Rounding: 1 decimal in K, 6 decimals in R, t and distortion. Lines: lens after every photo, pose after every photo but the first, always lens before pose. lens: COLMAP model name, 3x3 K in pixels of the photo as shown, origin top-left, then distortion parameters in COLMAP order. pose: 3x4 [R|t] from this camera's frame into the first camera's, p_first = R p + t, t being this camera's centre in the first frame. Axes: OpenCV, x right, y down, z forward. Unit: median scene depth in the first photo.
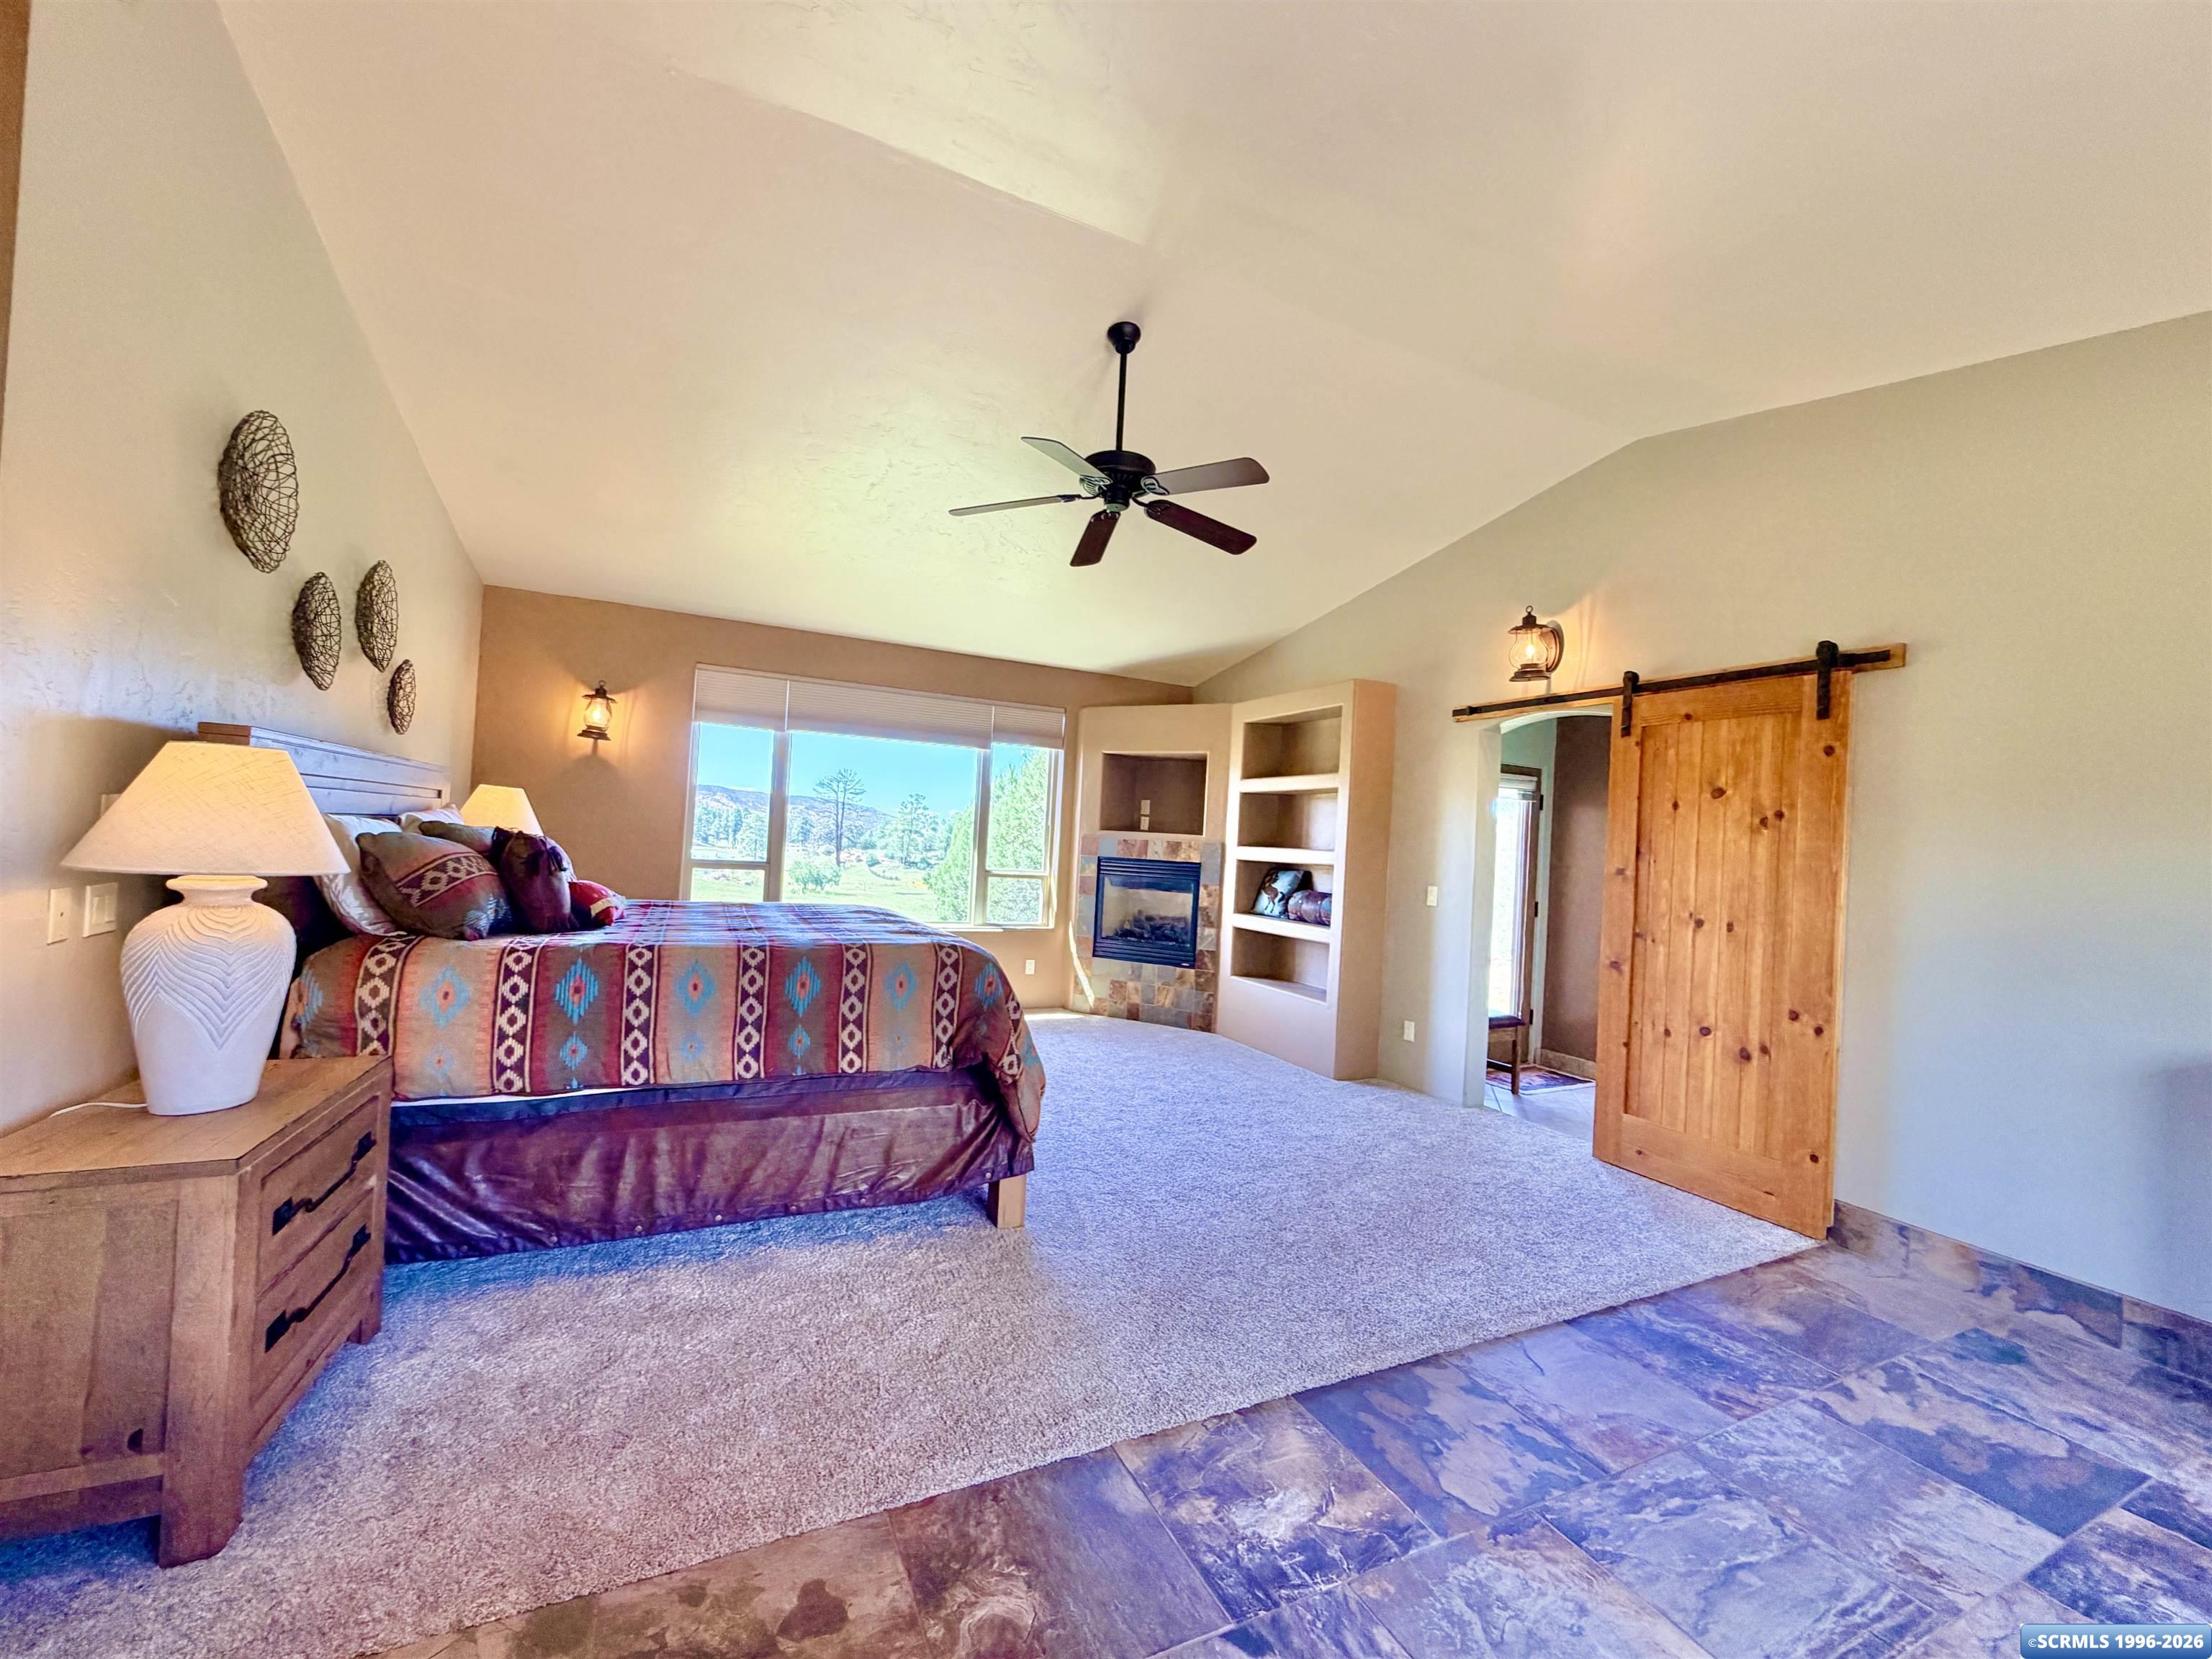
lens RADIAL K [[885.0, 0, 1109.2], [0, 885.0, 830.5], [0, 0, 1]] dist [0.001759, -0.000636]
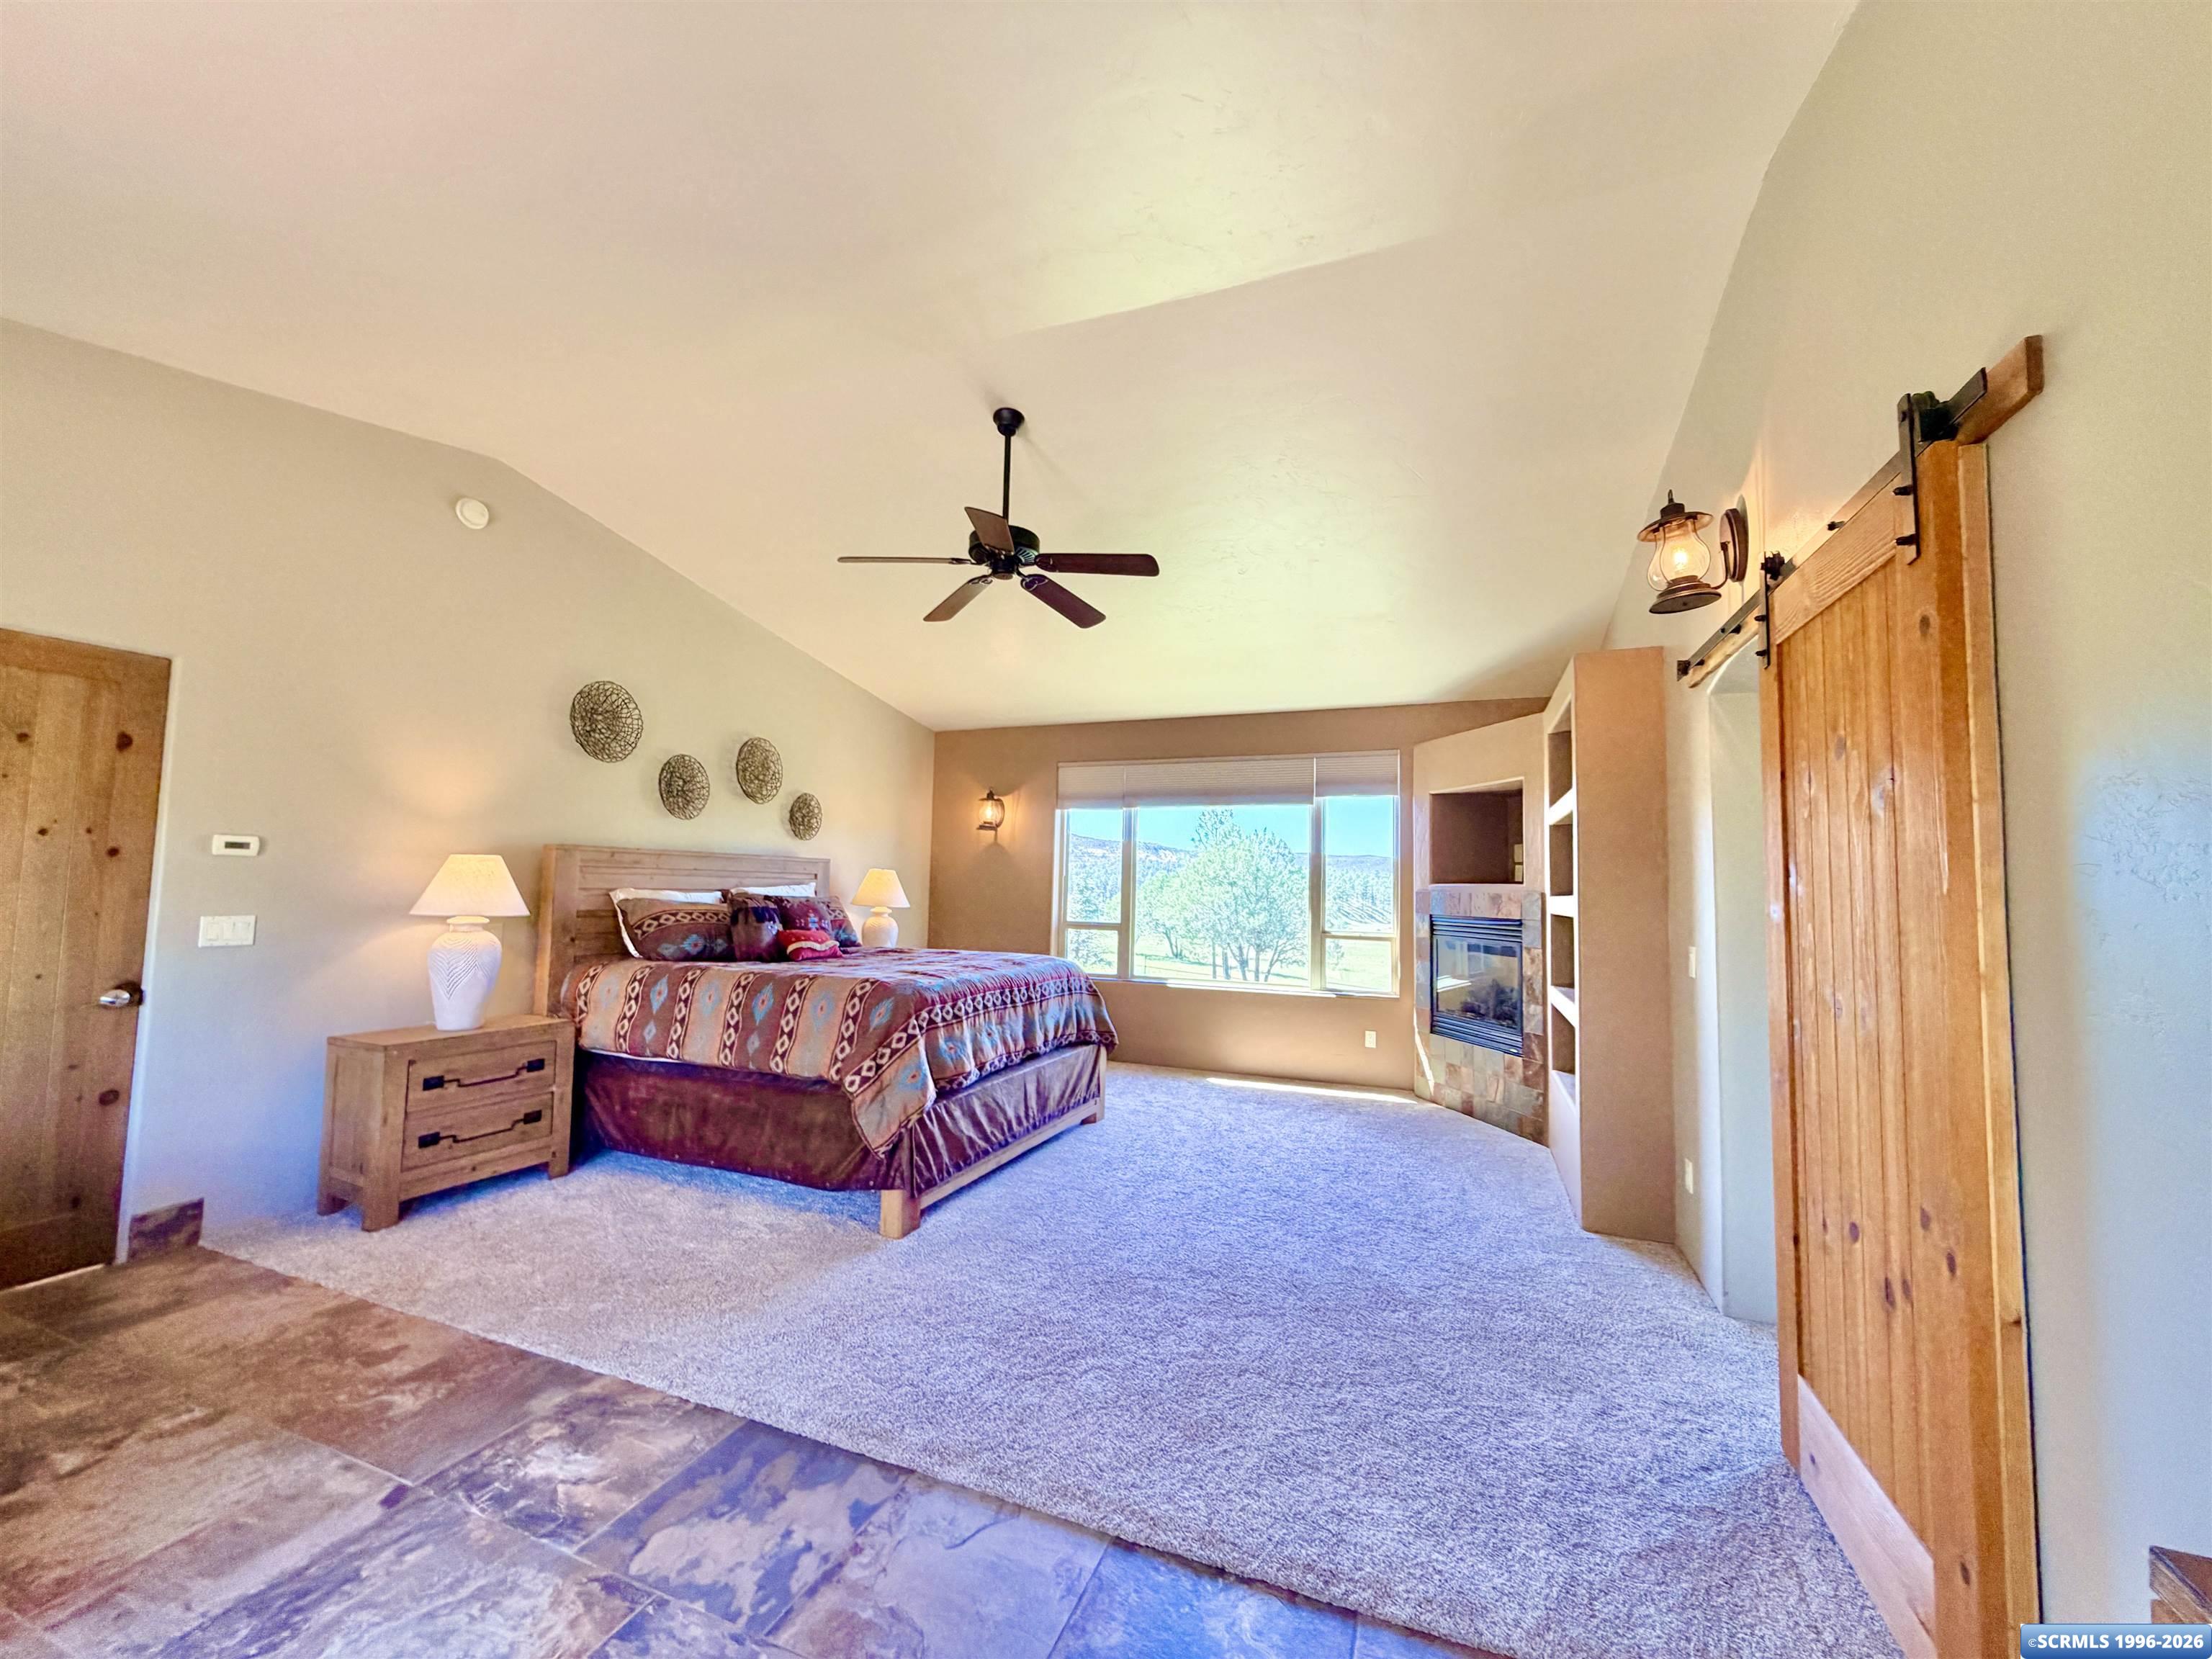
lens RADIAL K [[885.0, 0, 1101.2], [0, 885.0, 831.6], [0, 0, 1]] dist [0.001759, -0.000636]
pose [[0.669090, -0.086612, -0.738117, 0.452287], [0.025412, 0.995271, -0.093752, 0.024154], [0.742747, 0.043972, 0.668127, 0.206421]]
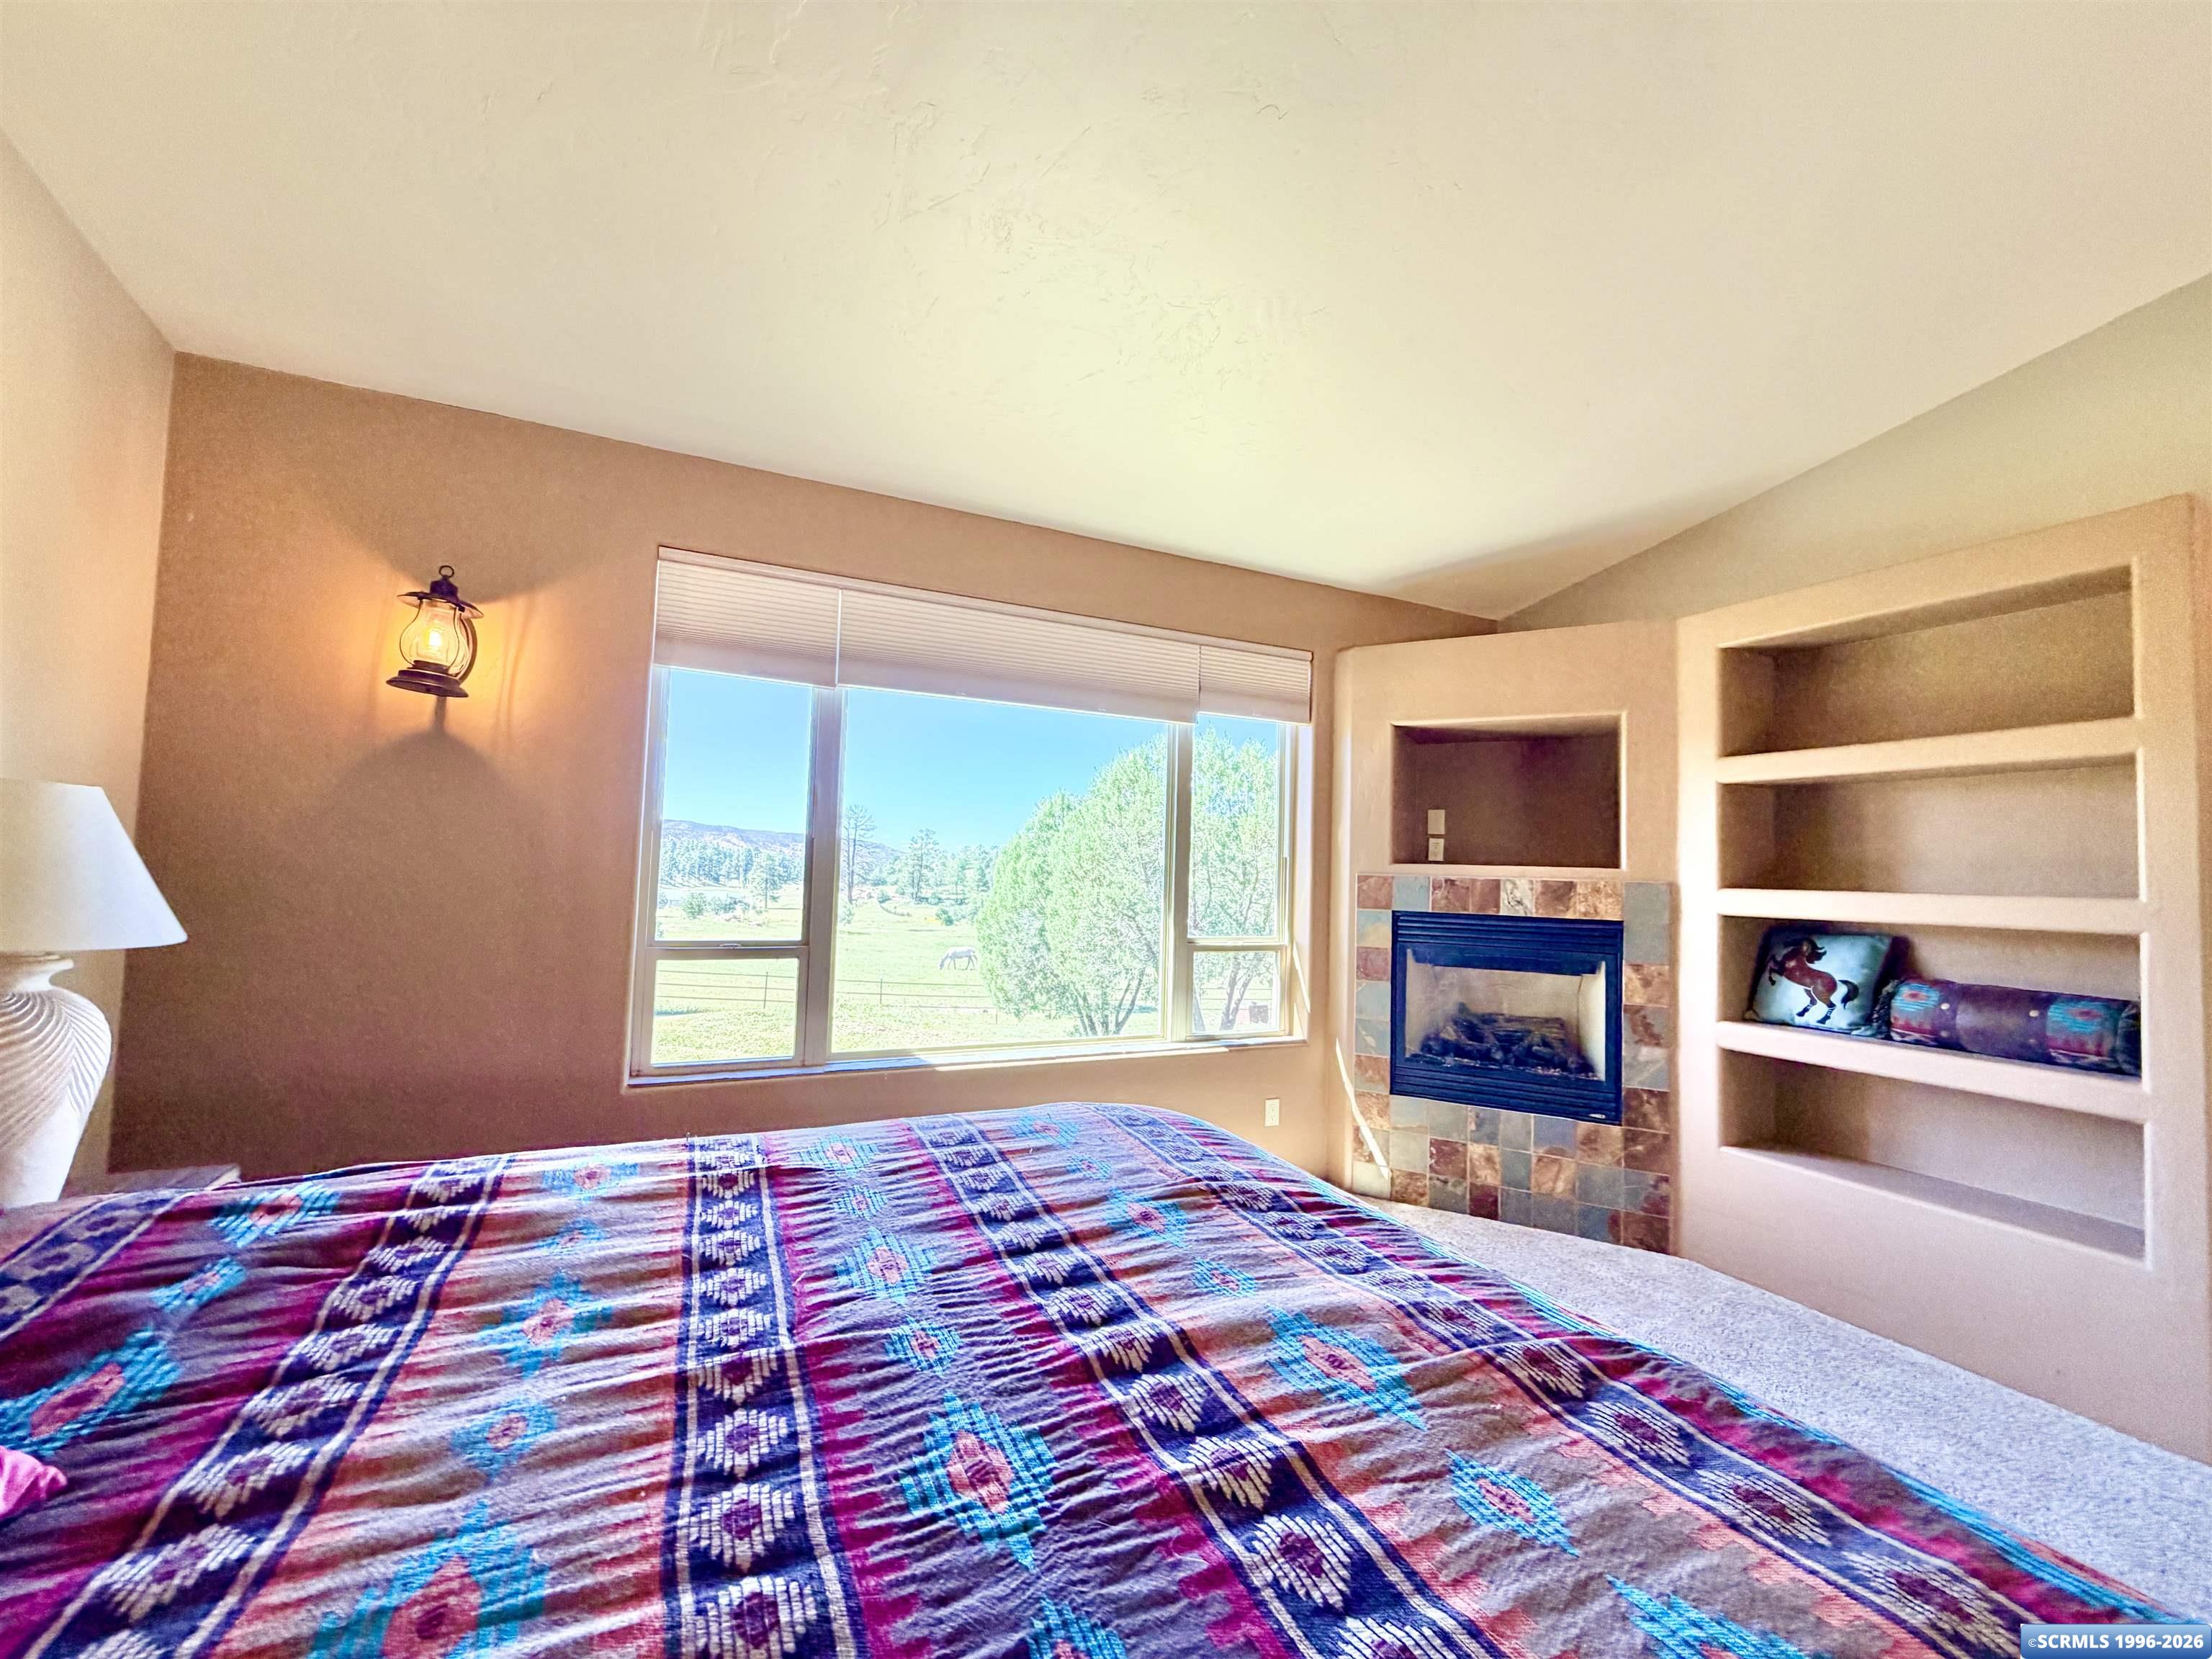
lens RADIAL K [[885.0, 0, 1104.6], [0, 885.0, 830.7], [0, 0, 1]] dist [0.001759, -0.000636]
pose [[0.999589, -0.025044, -0.013928, -0.200909], [0.024553, 0.999107, -0.034393, -0.006421], [0.014776, 0.034037, 0.999311, 0.483690]]
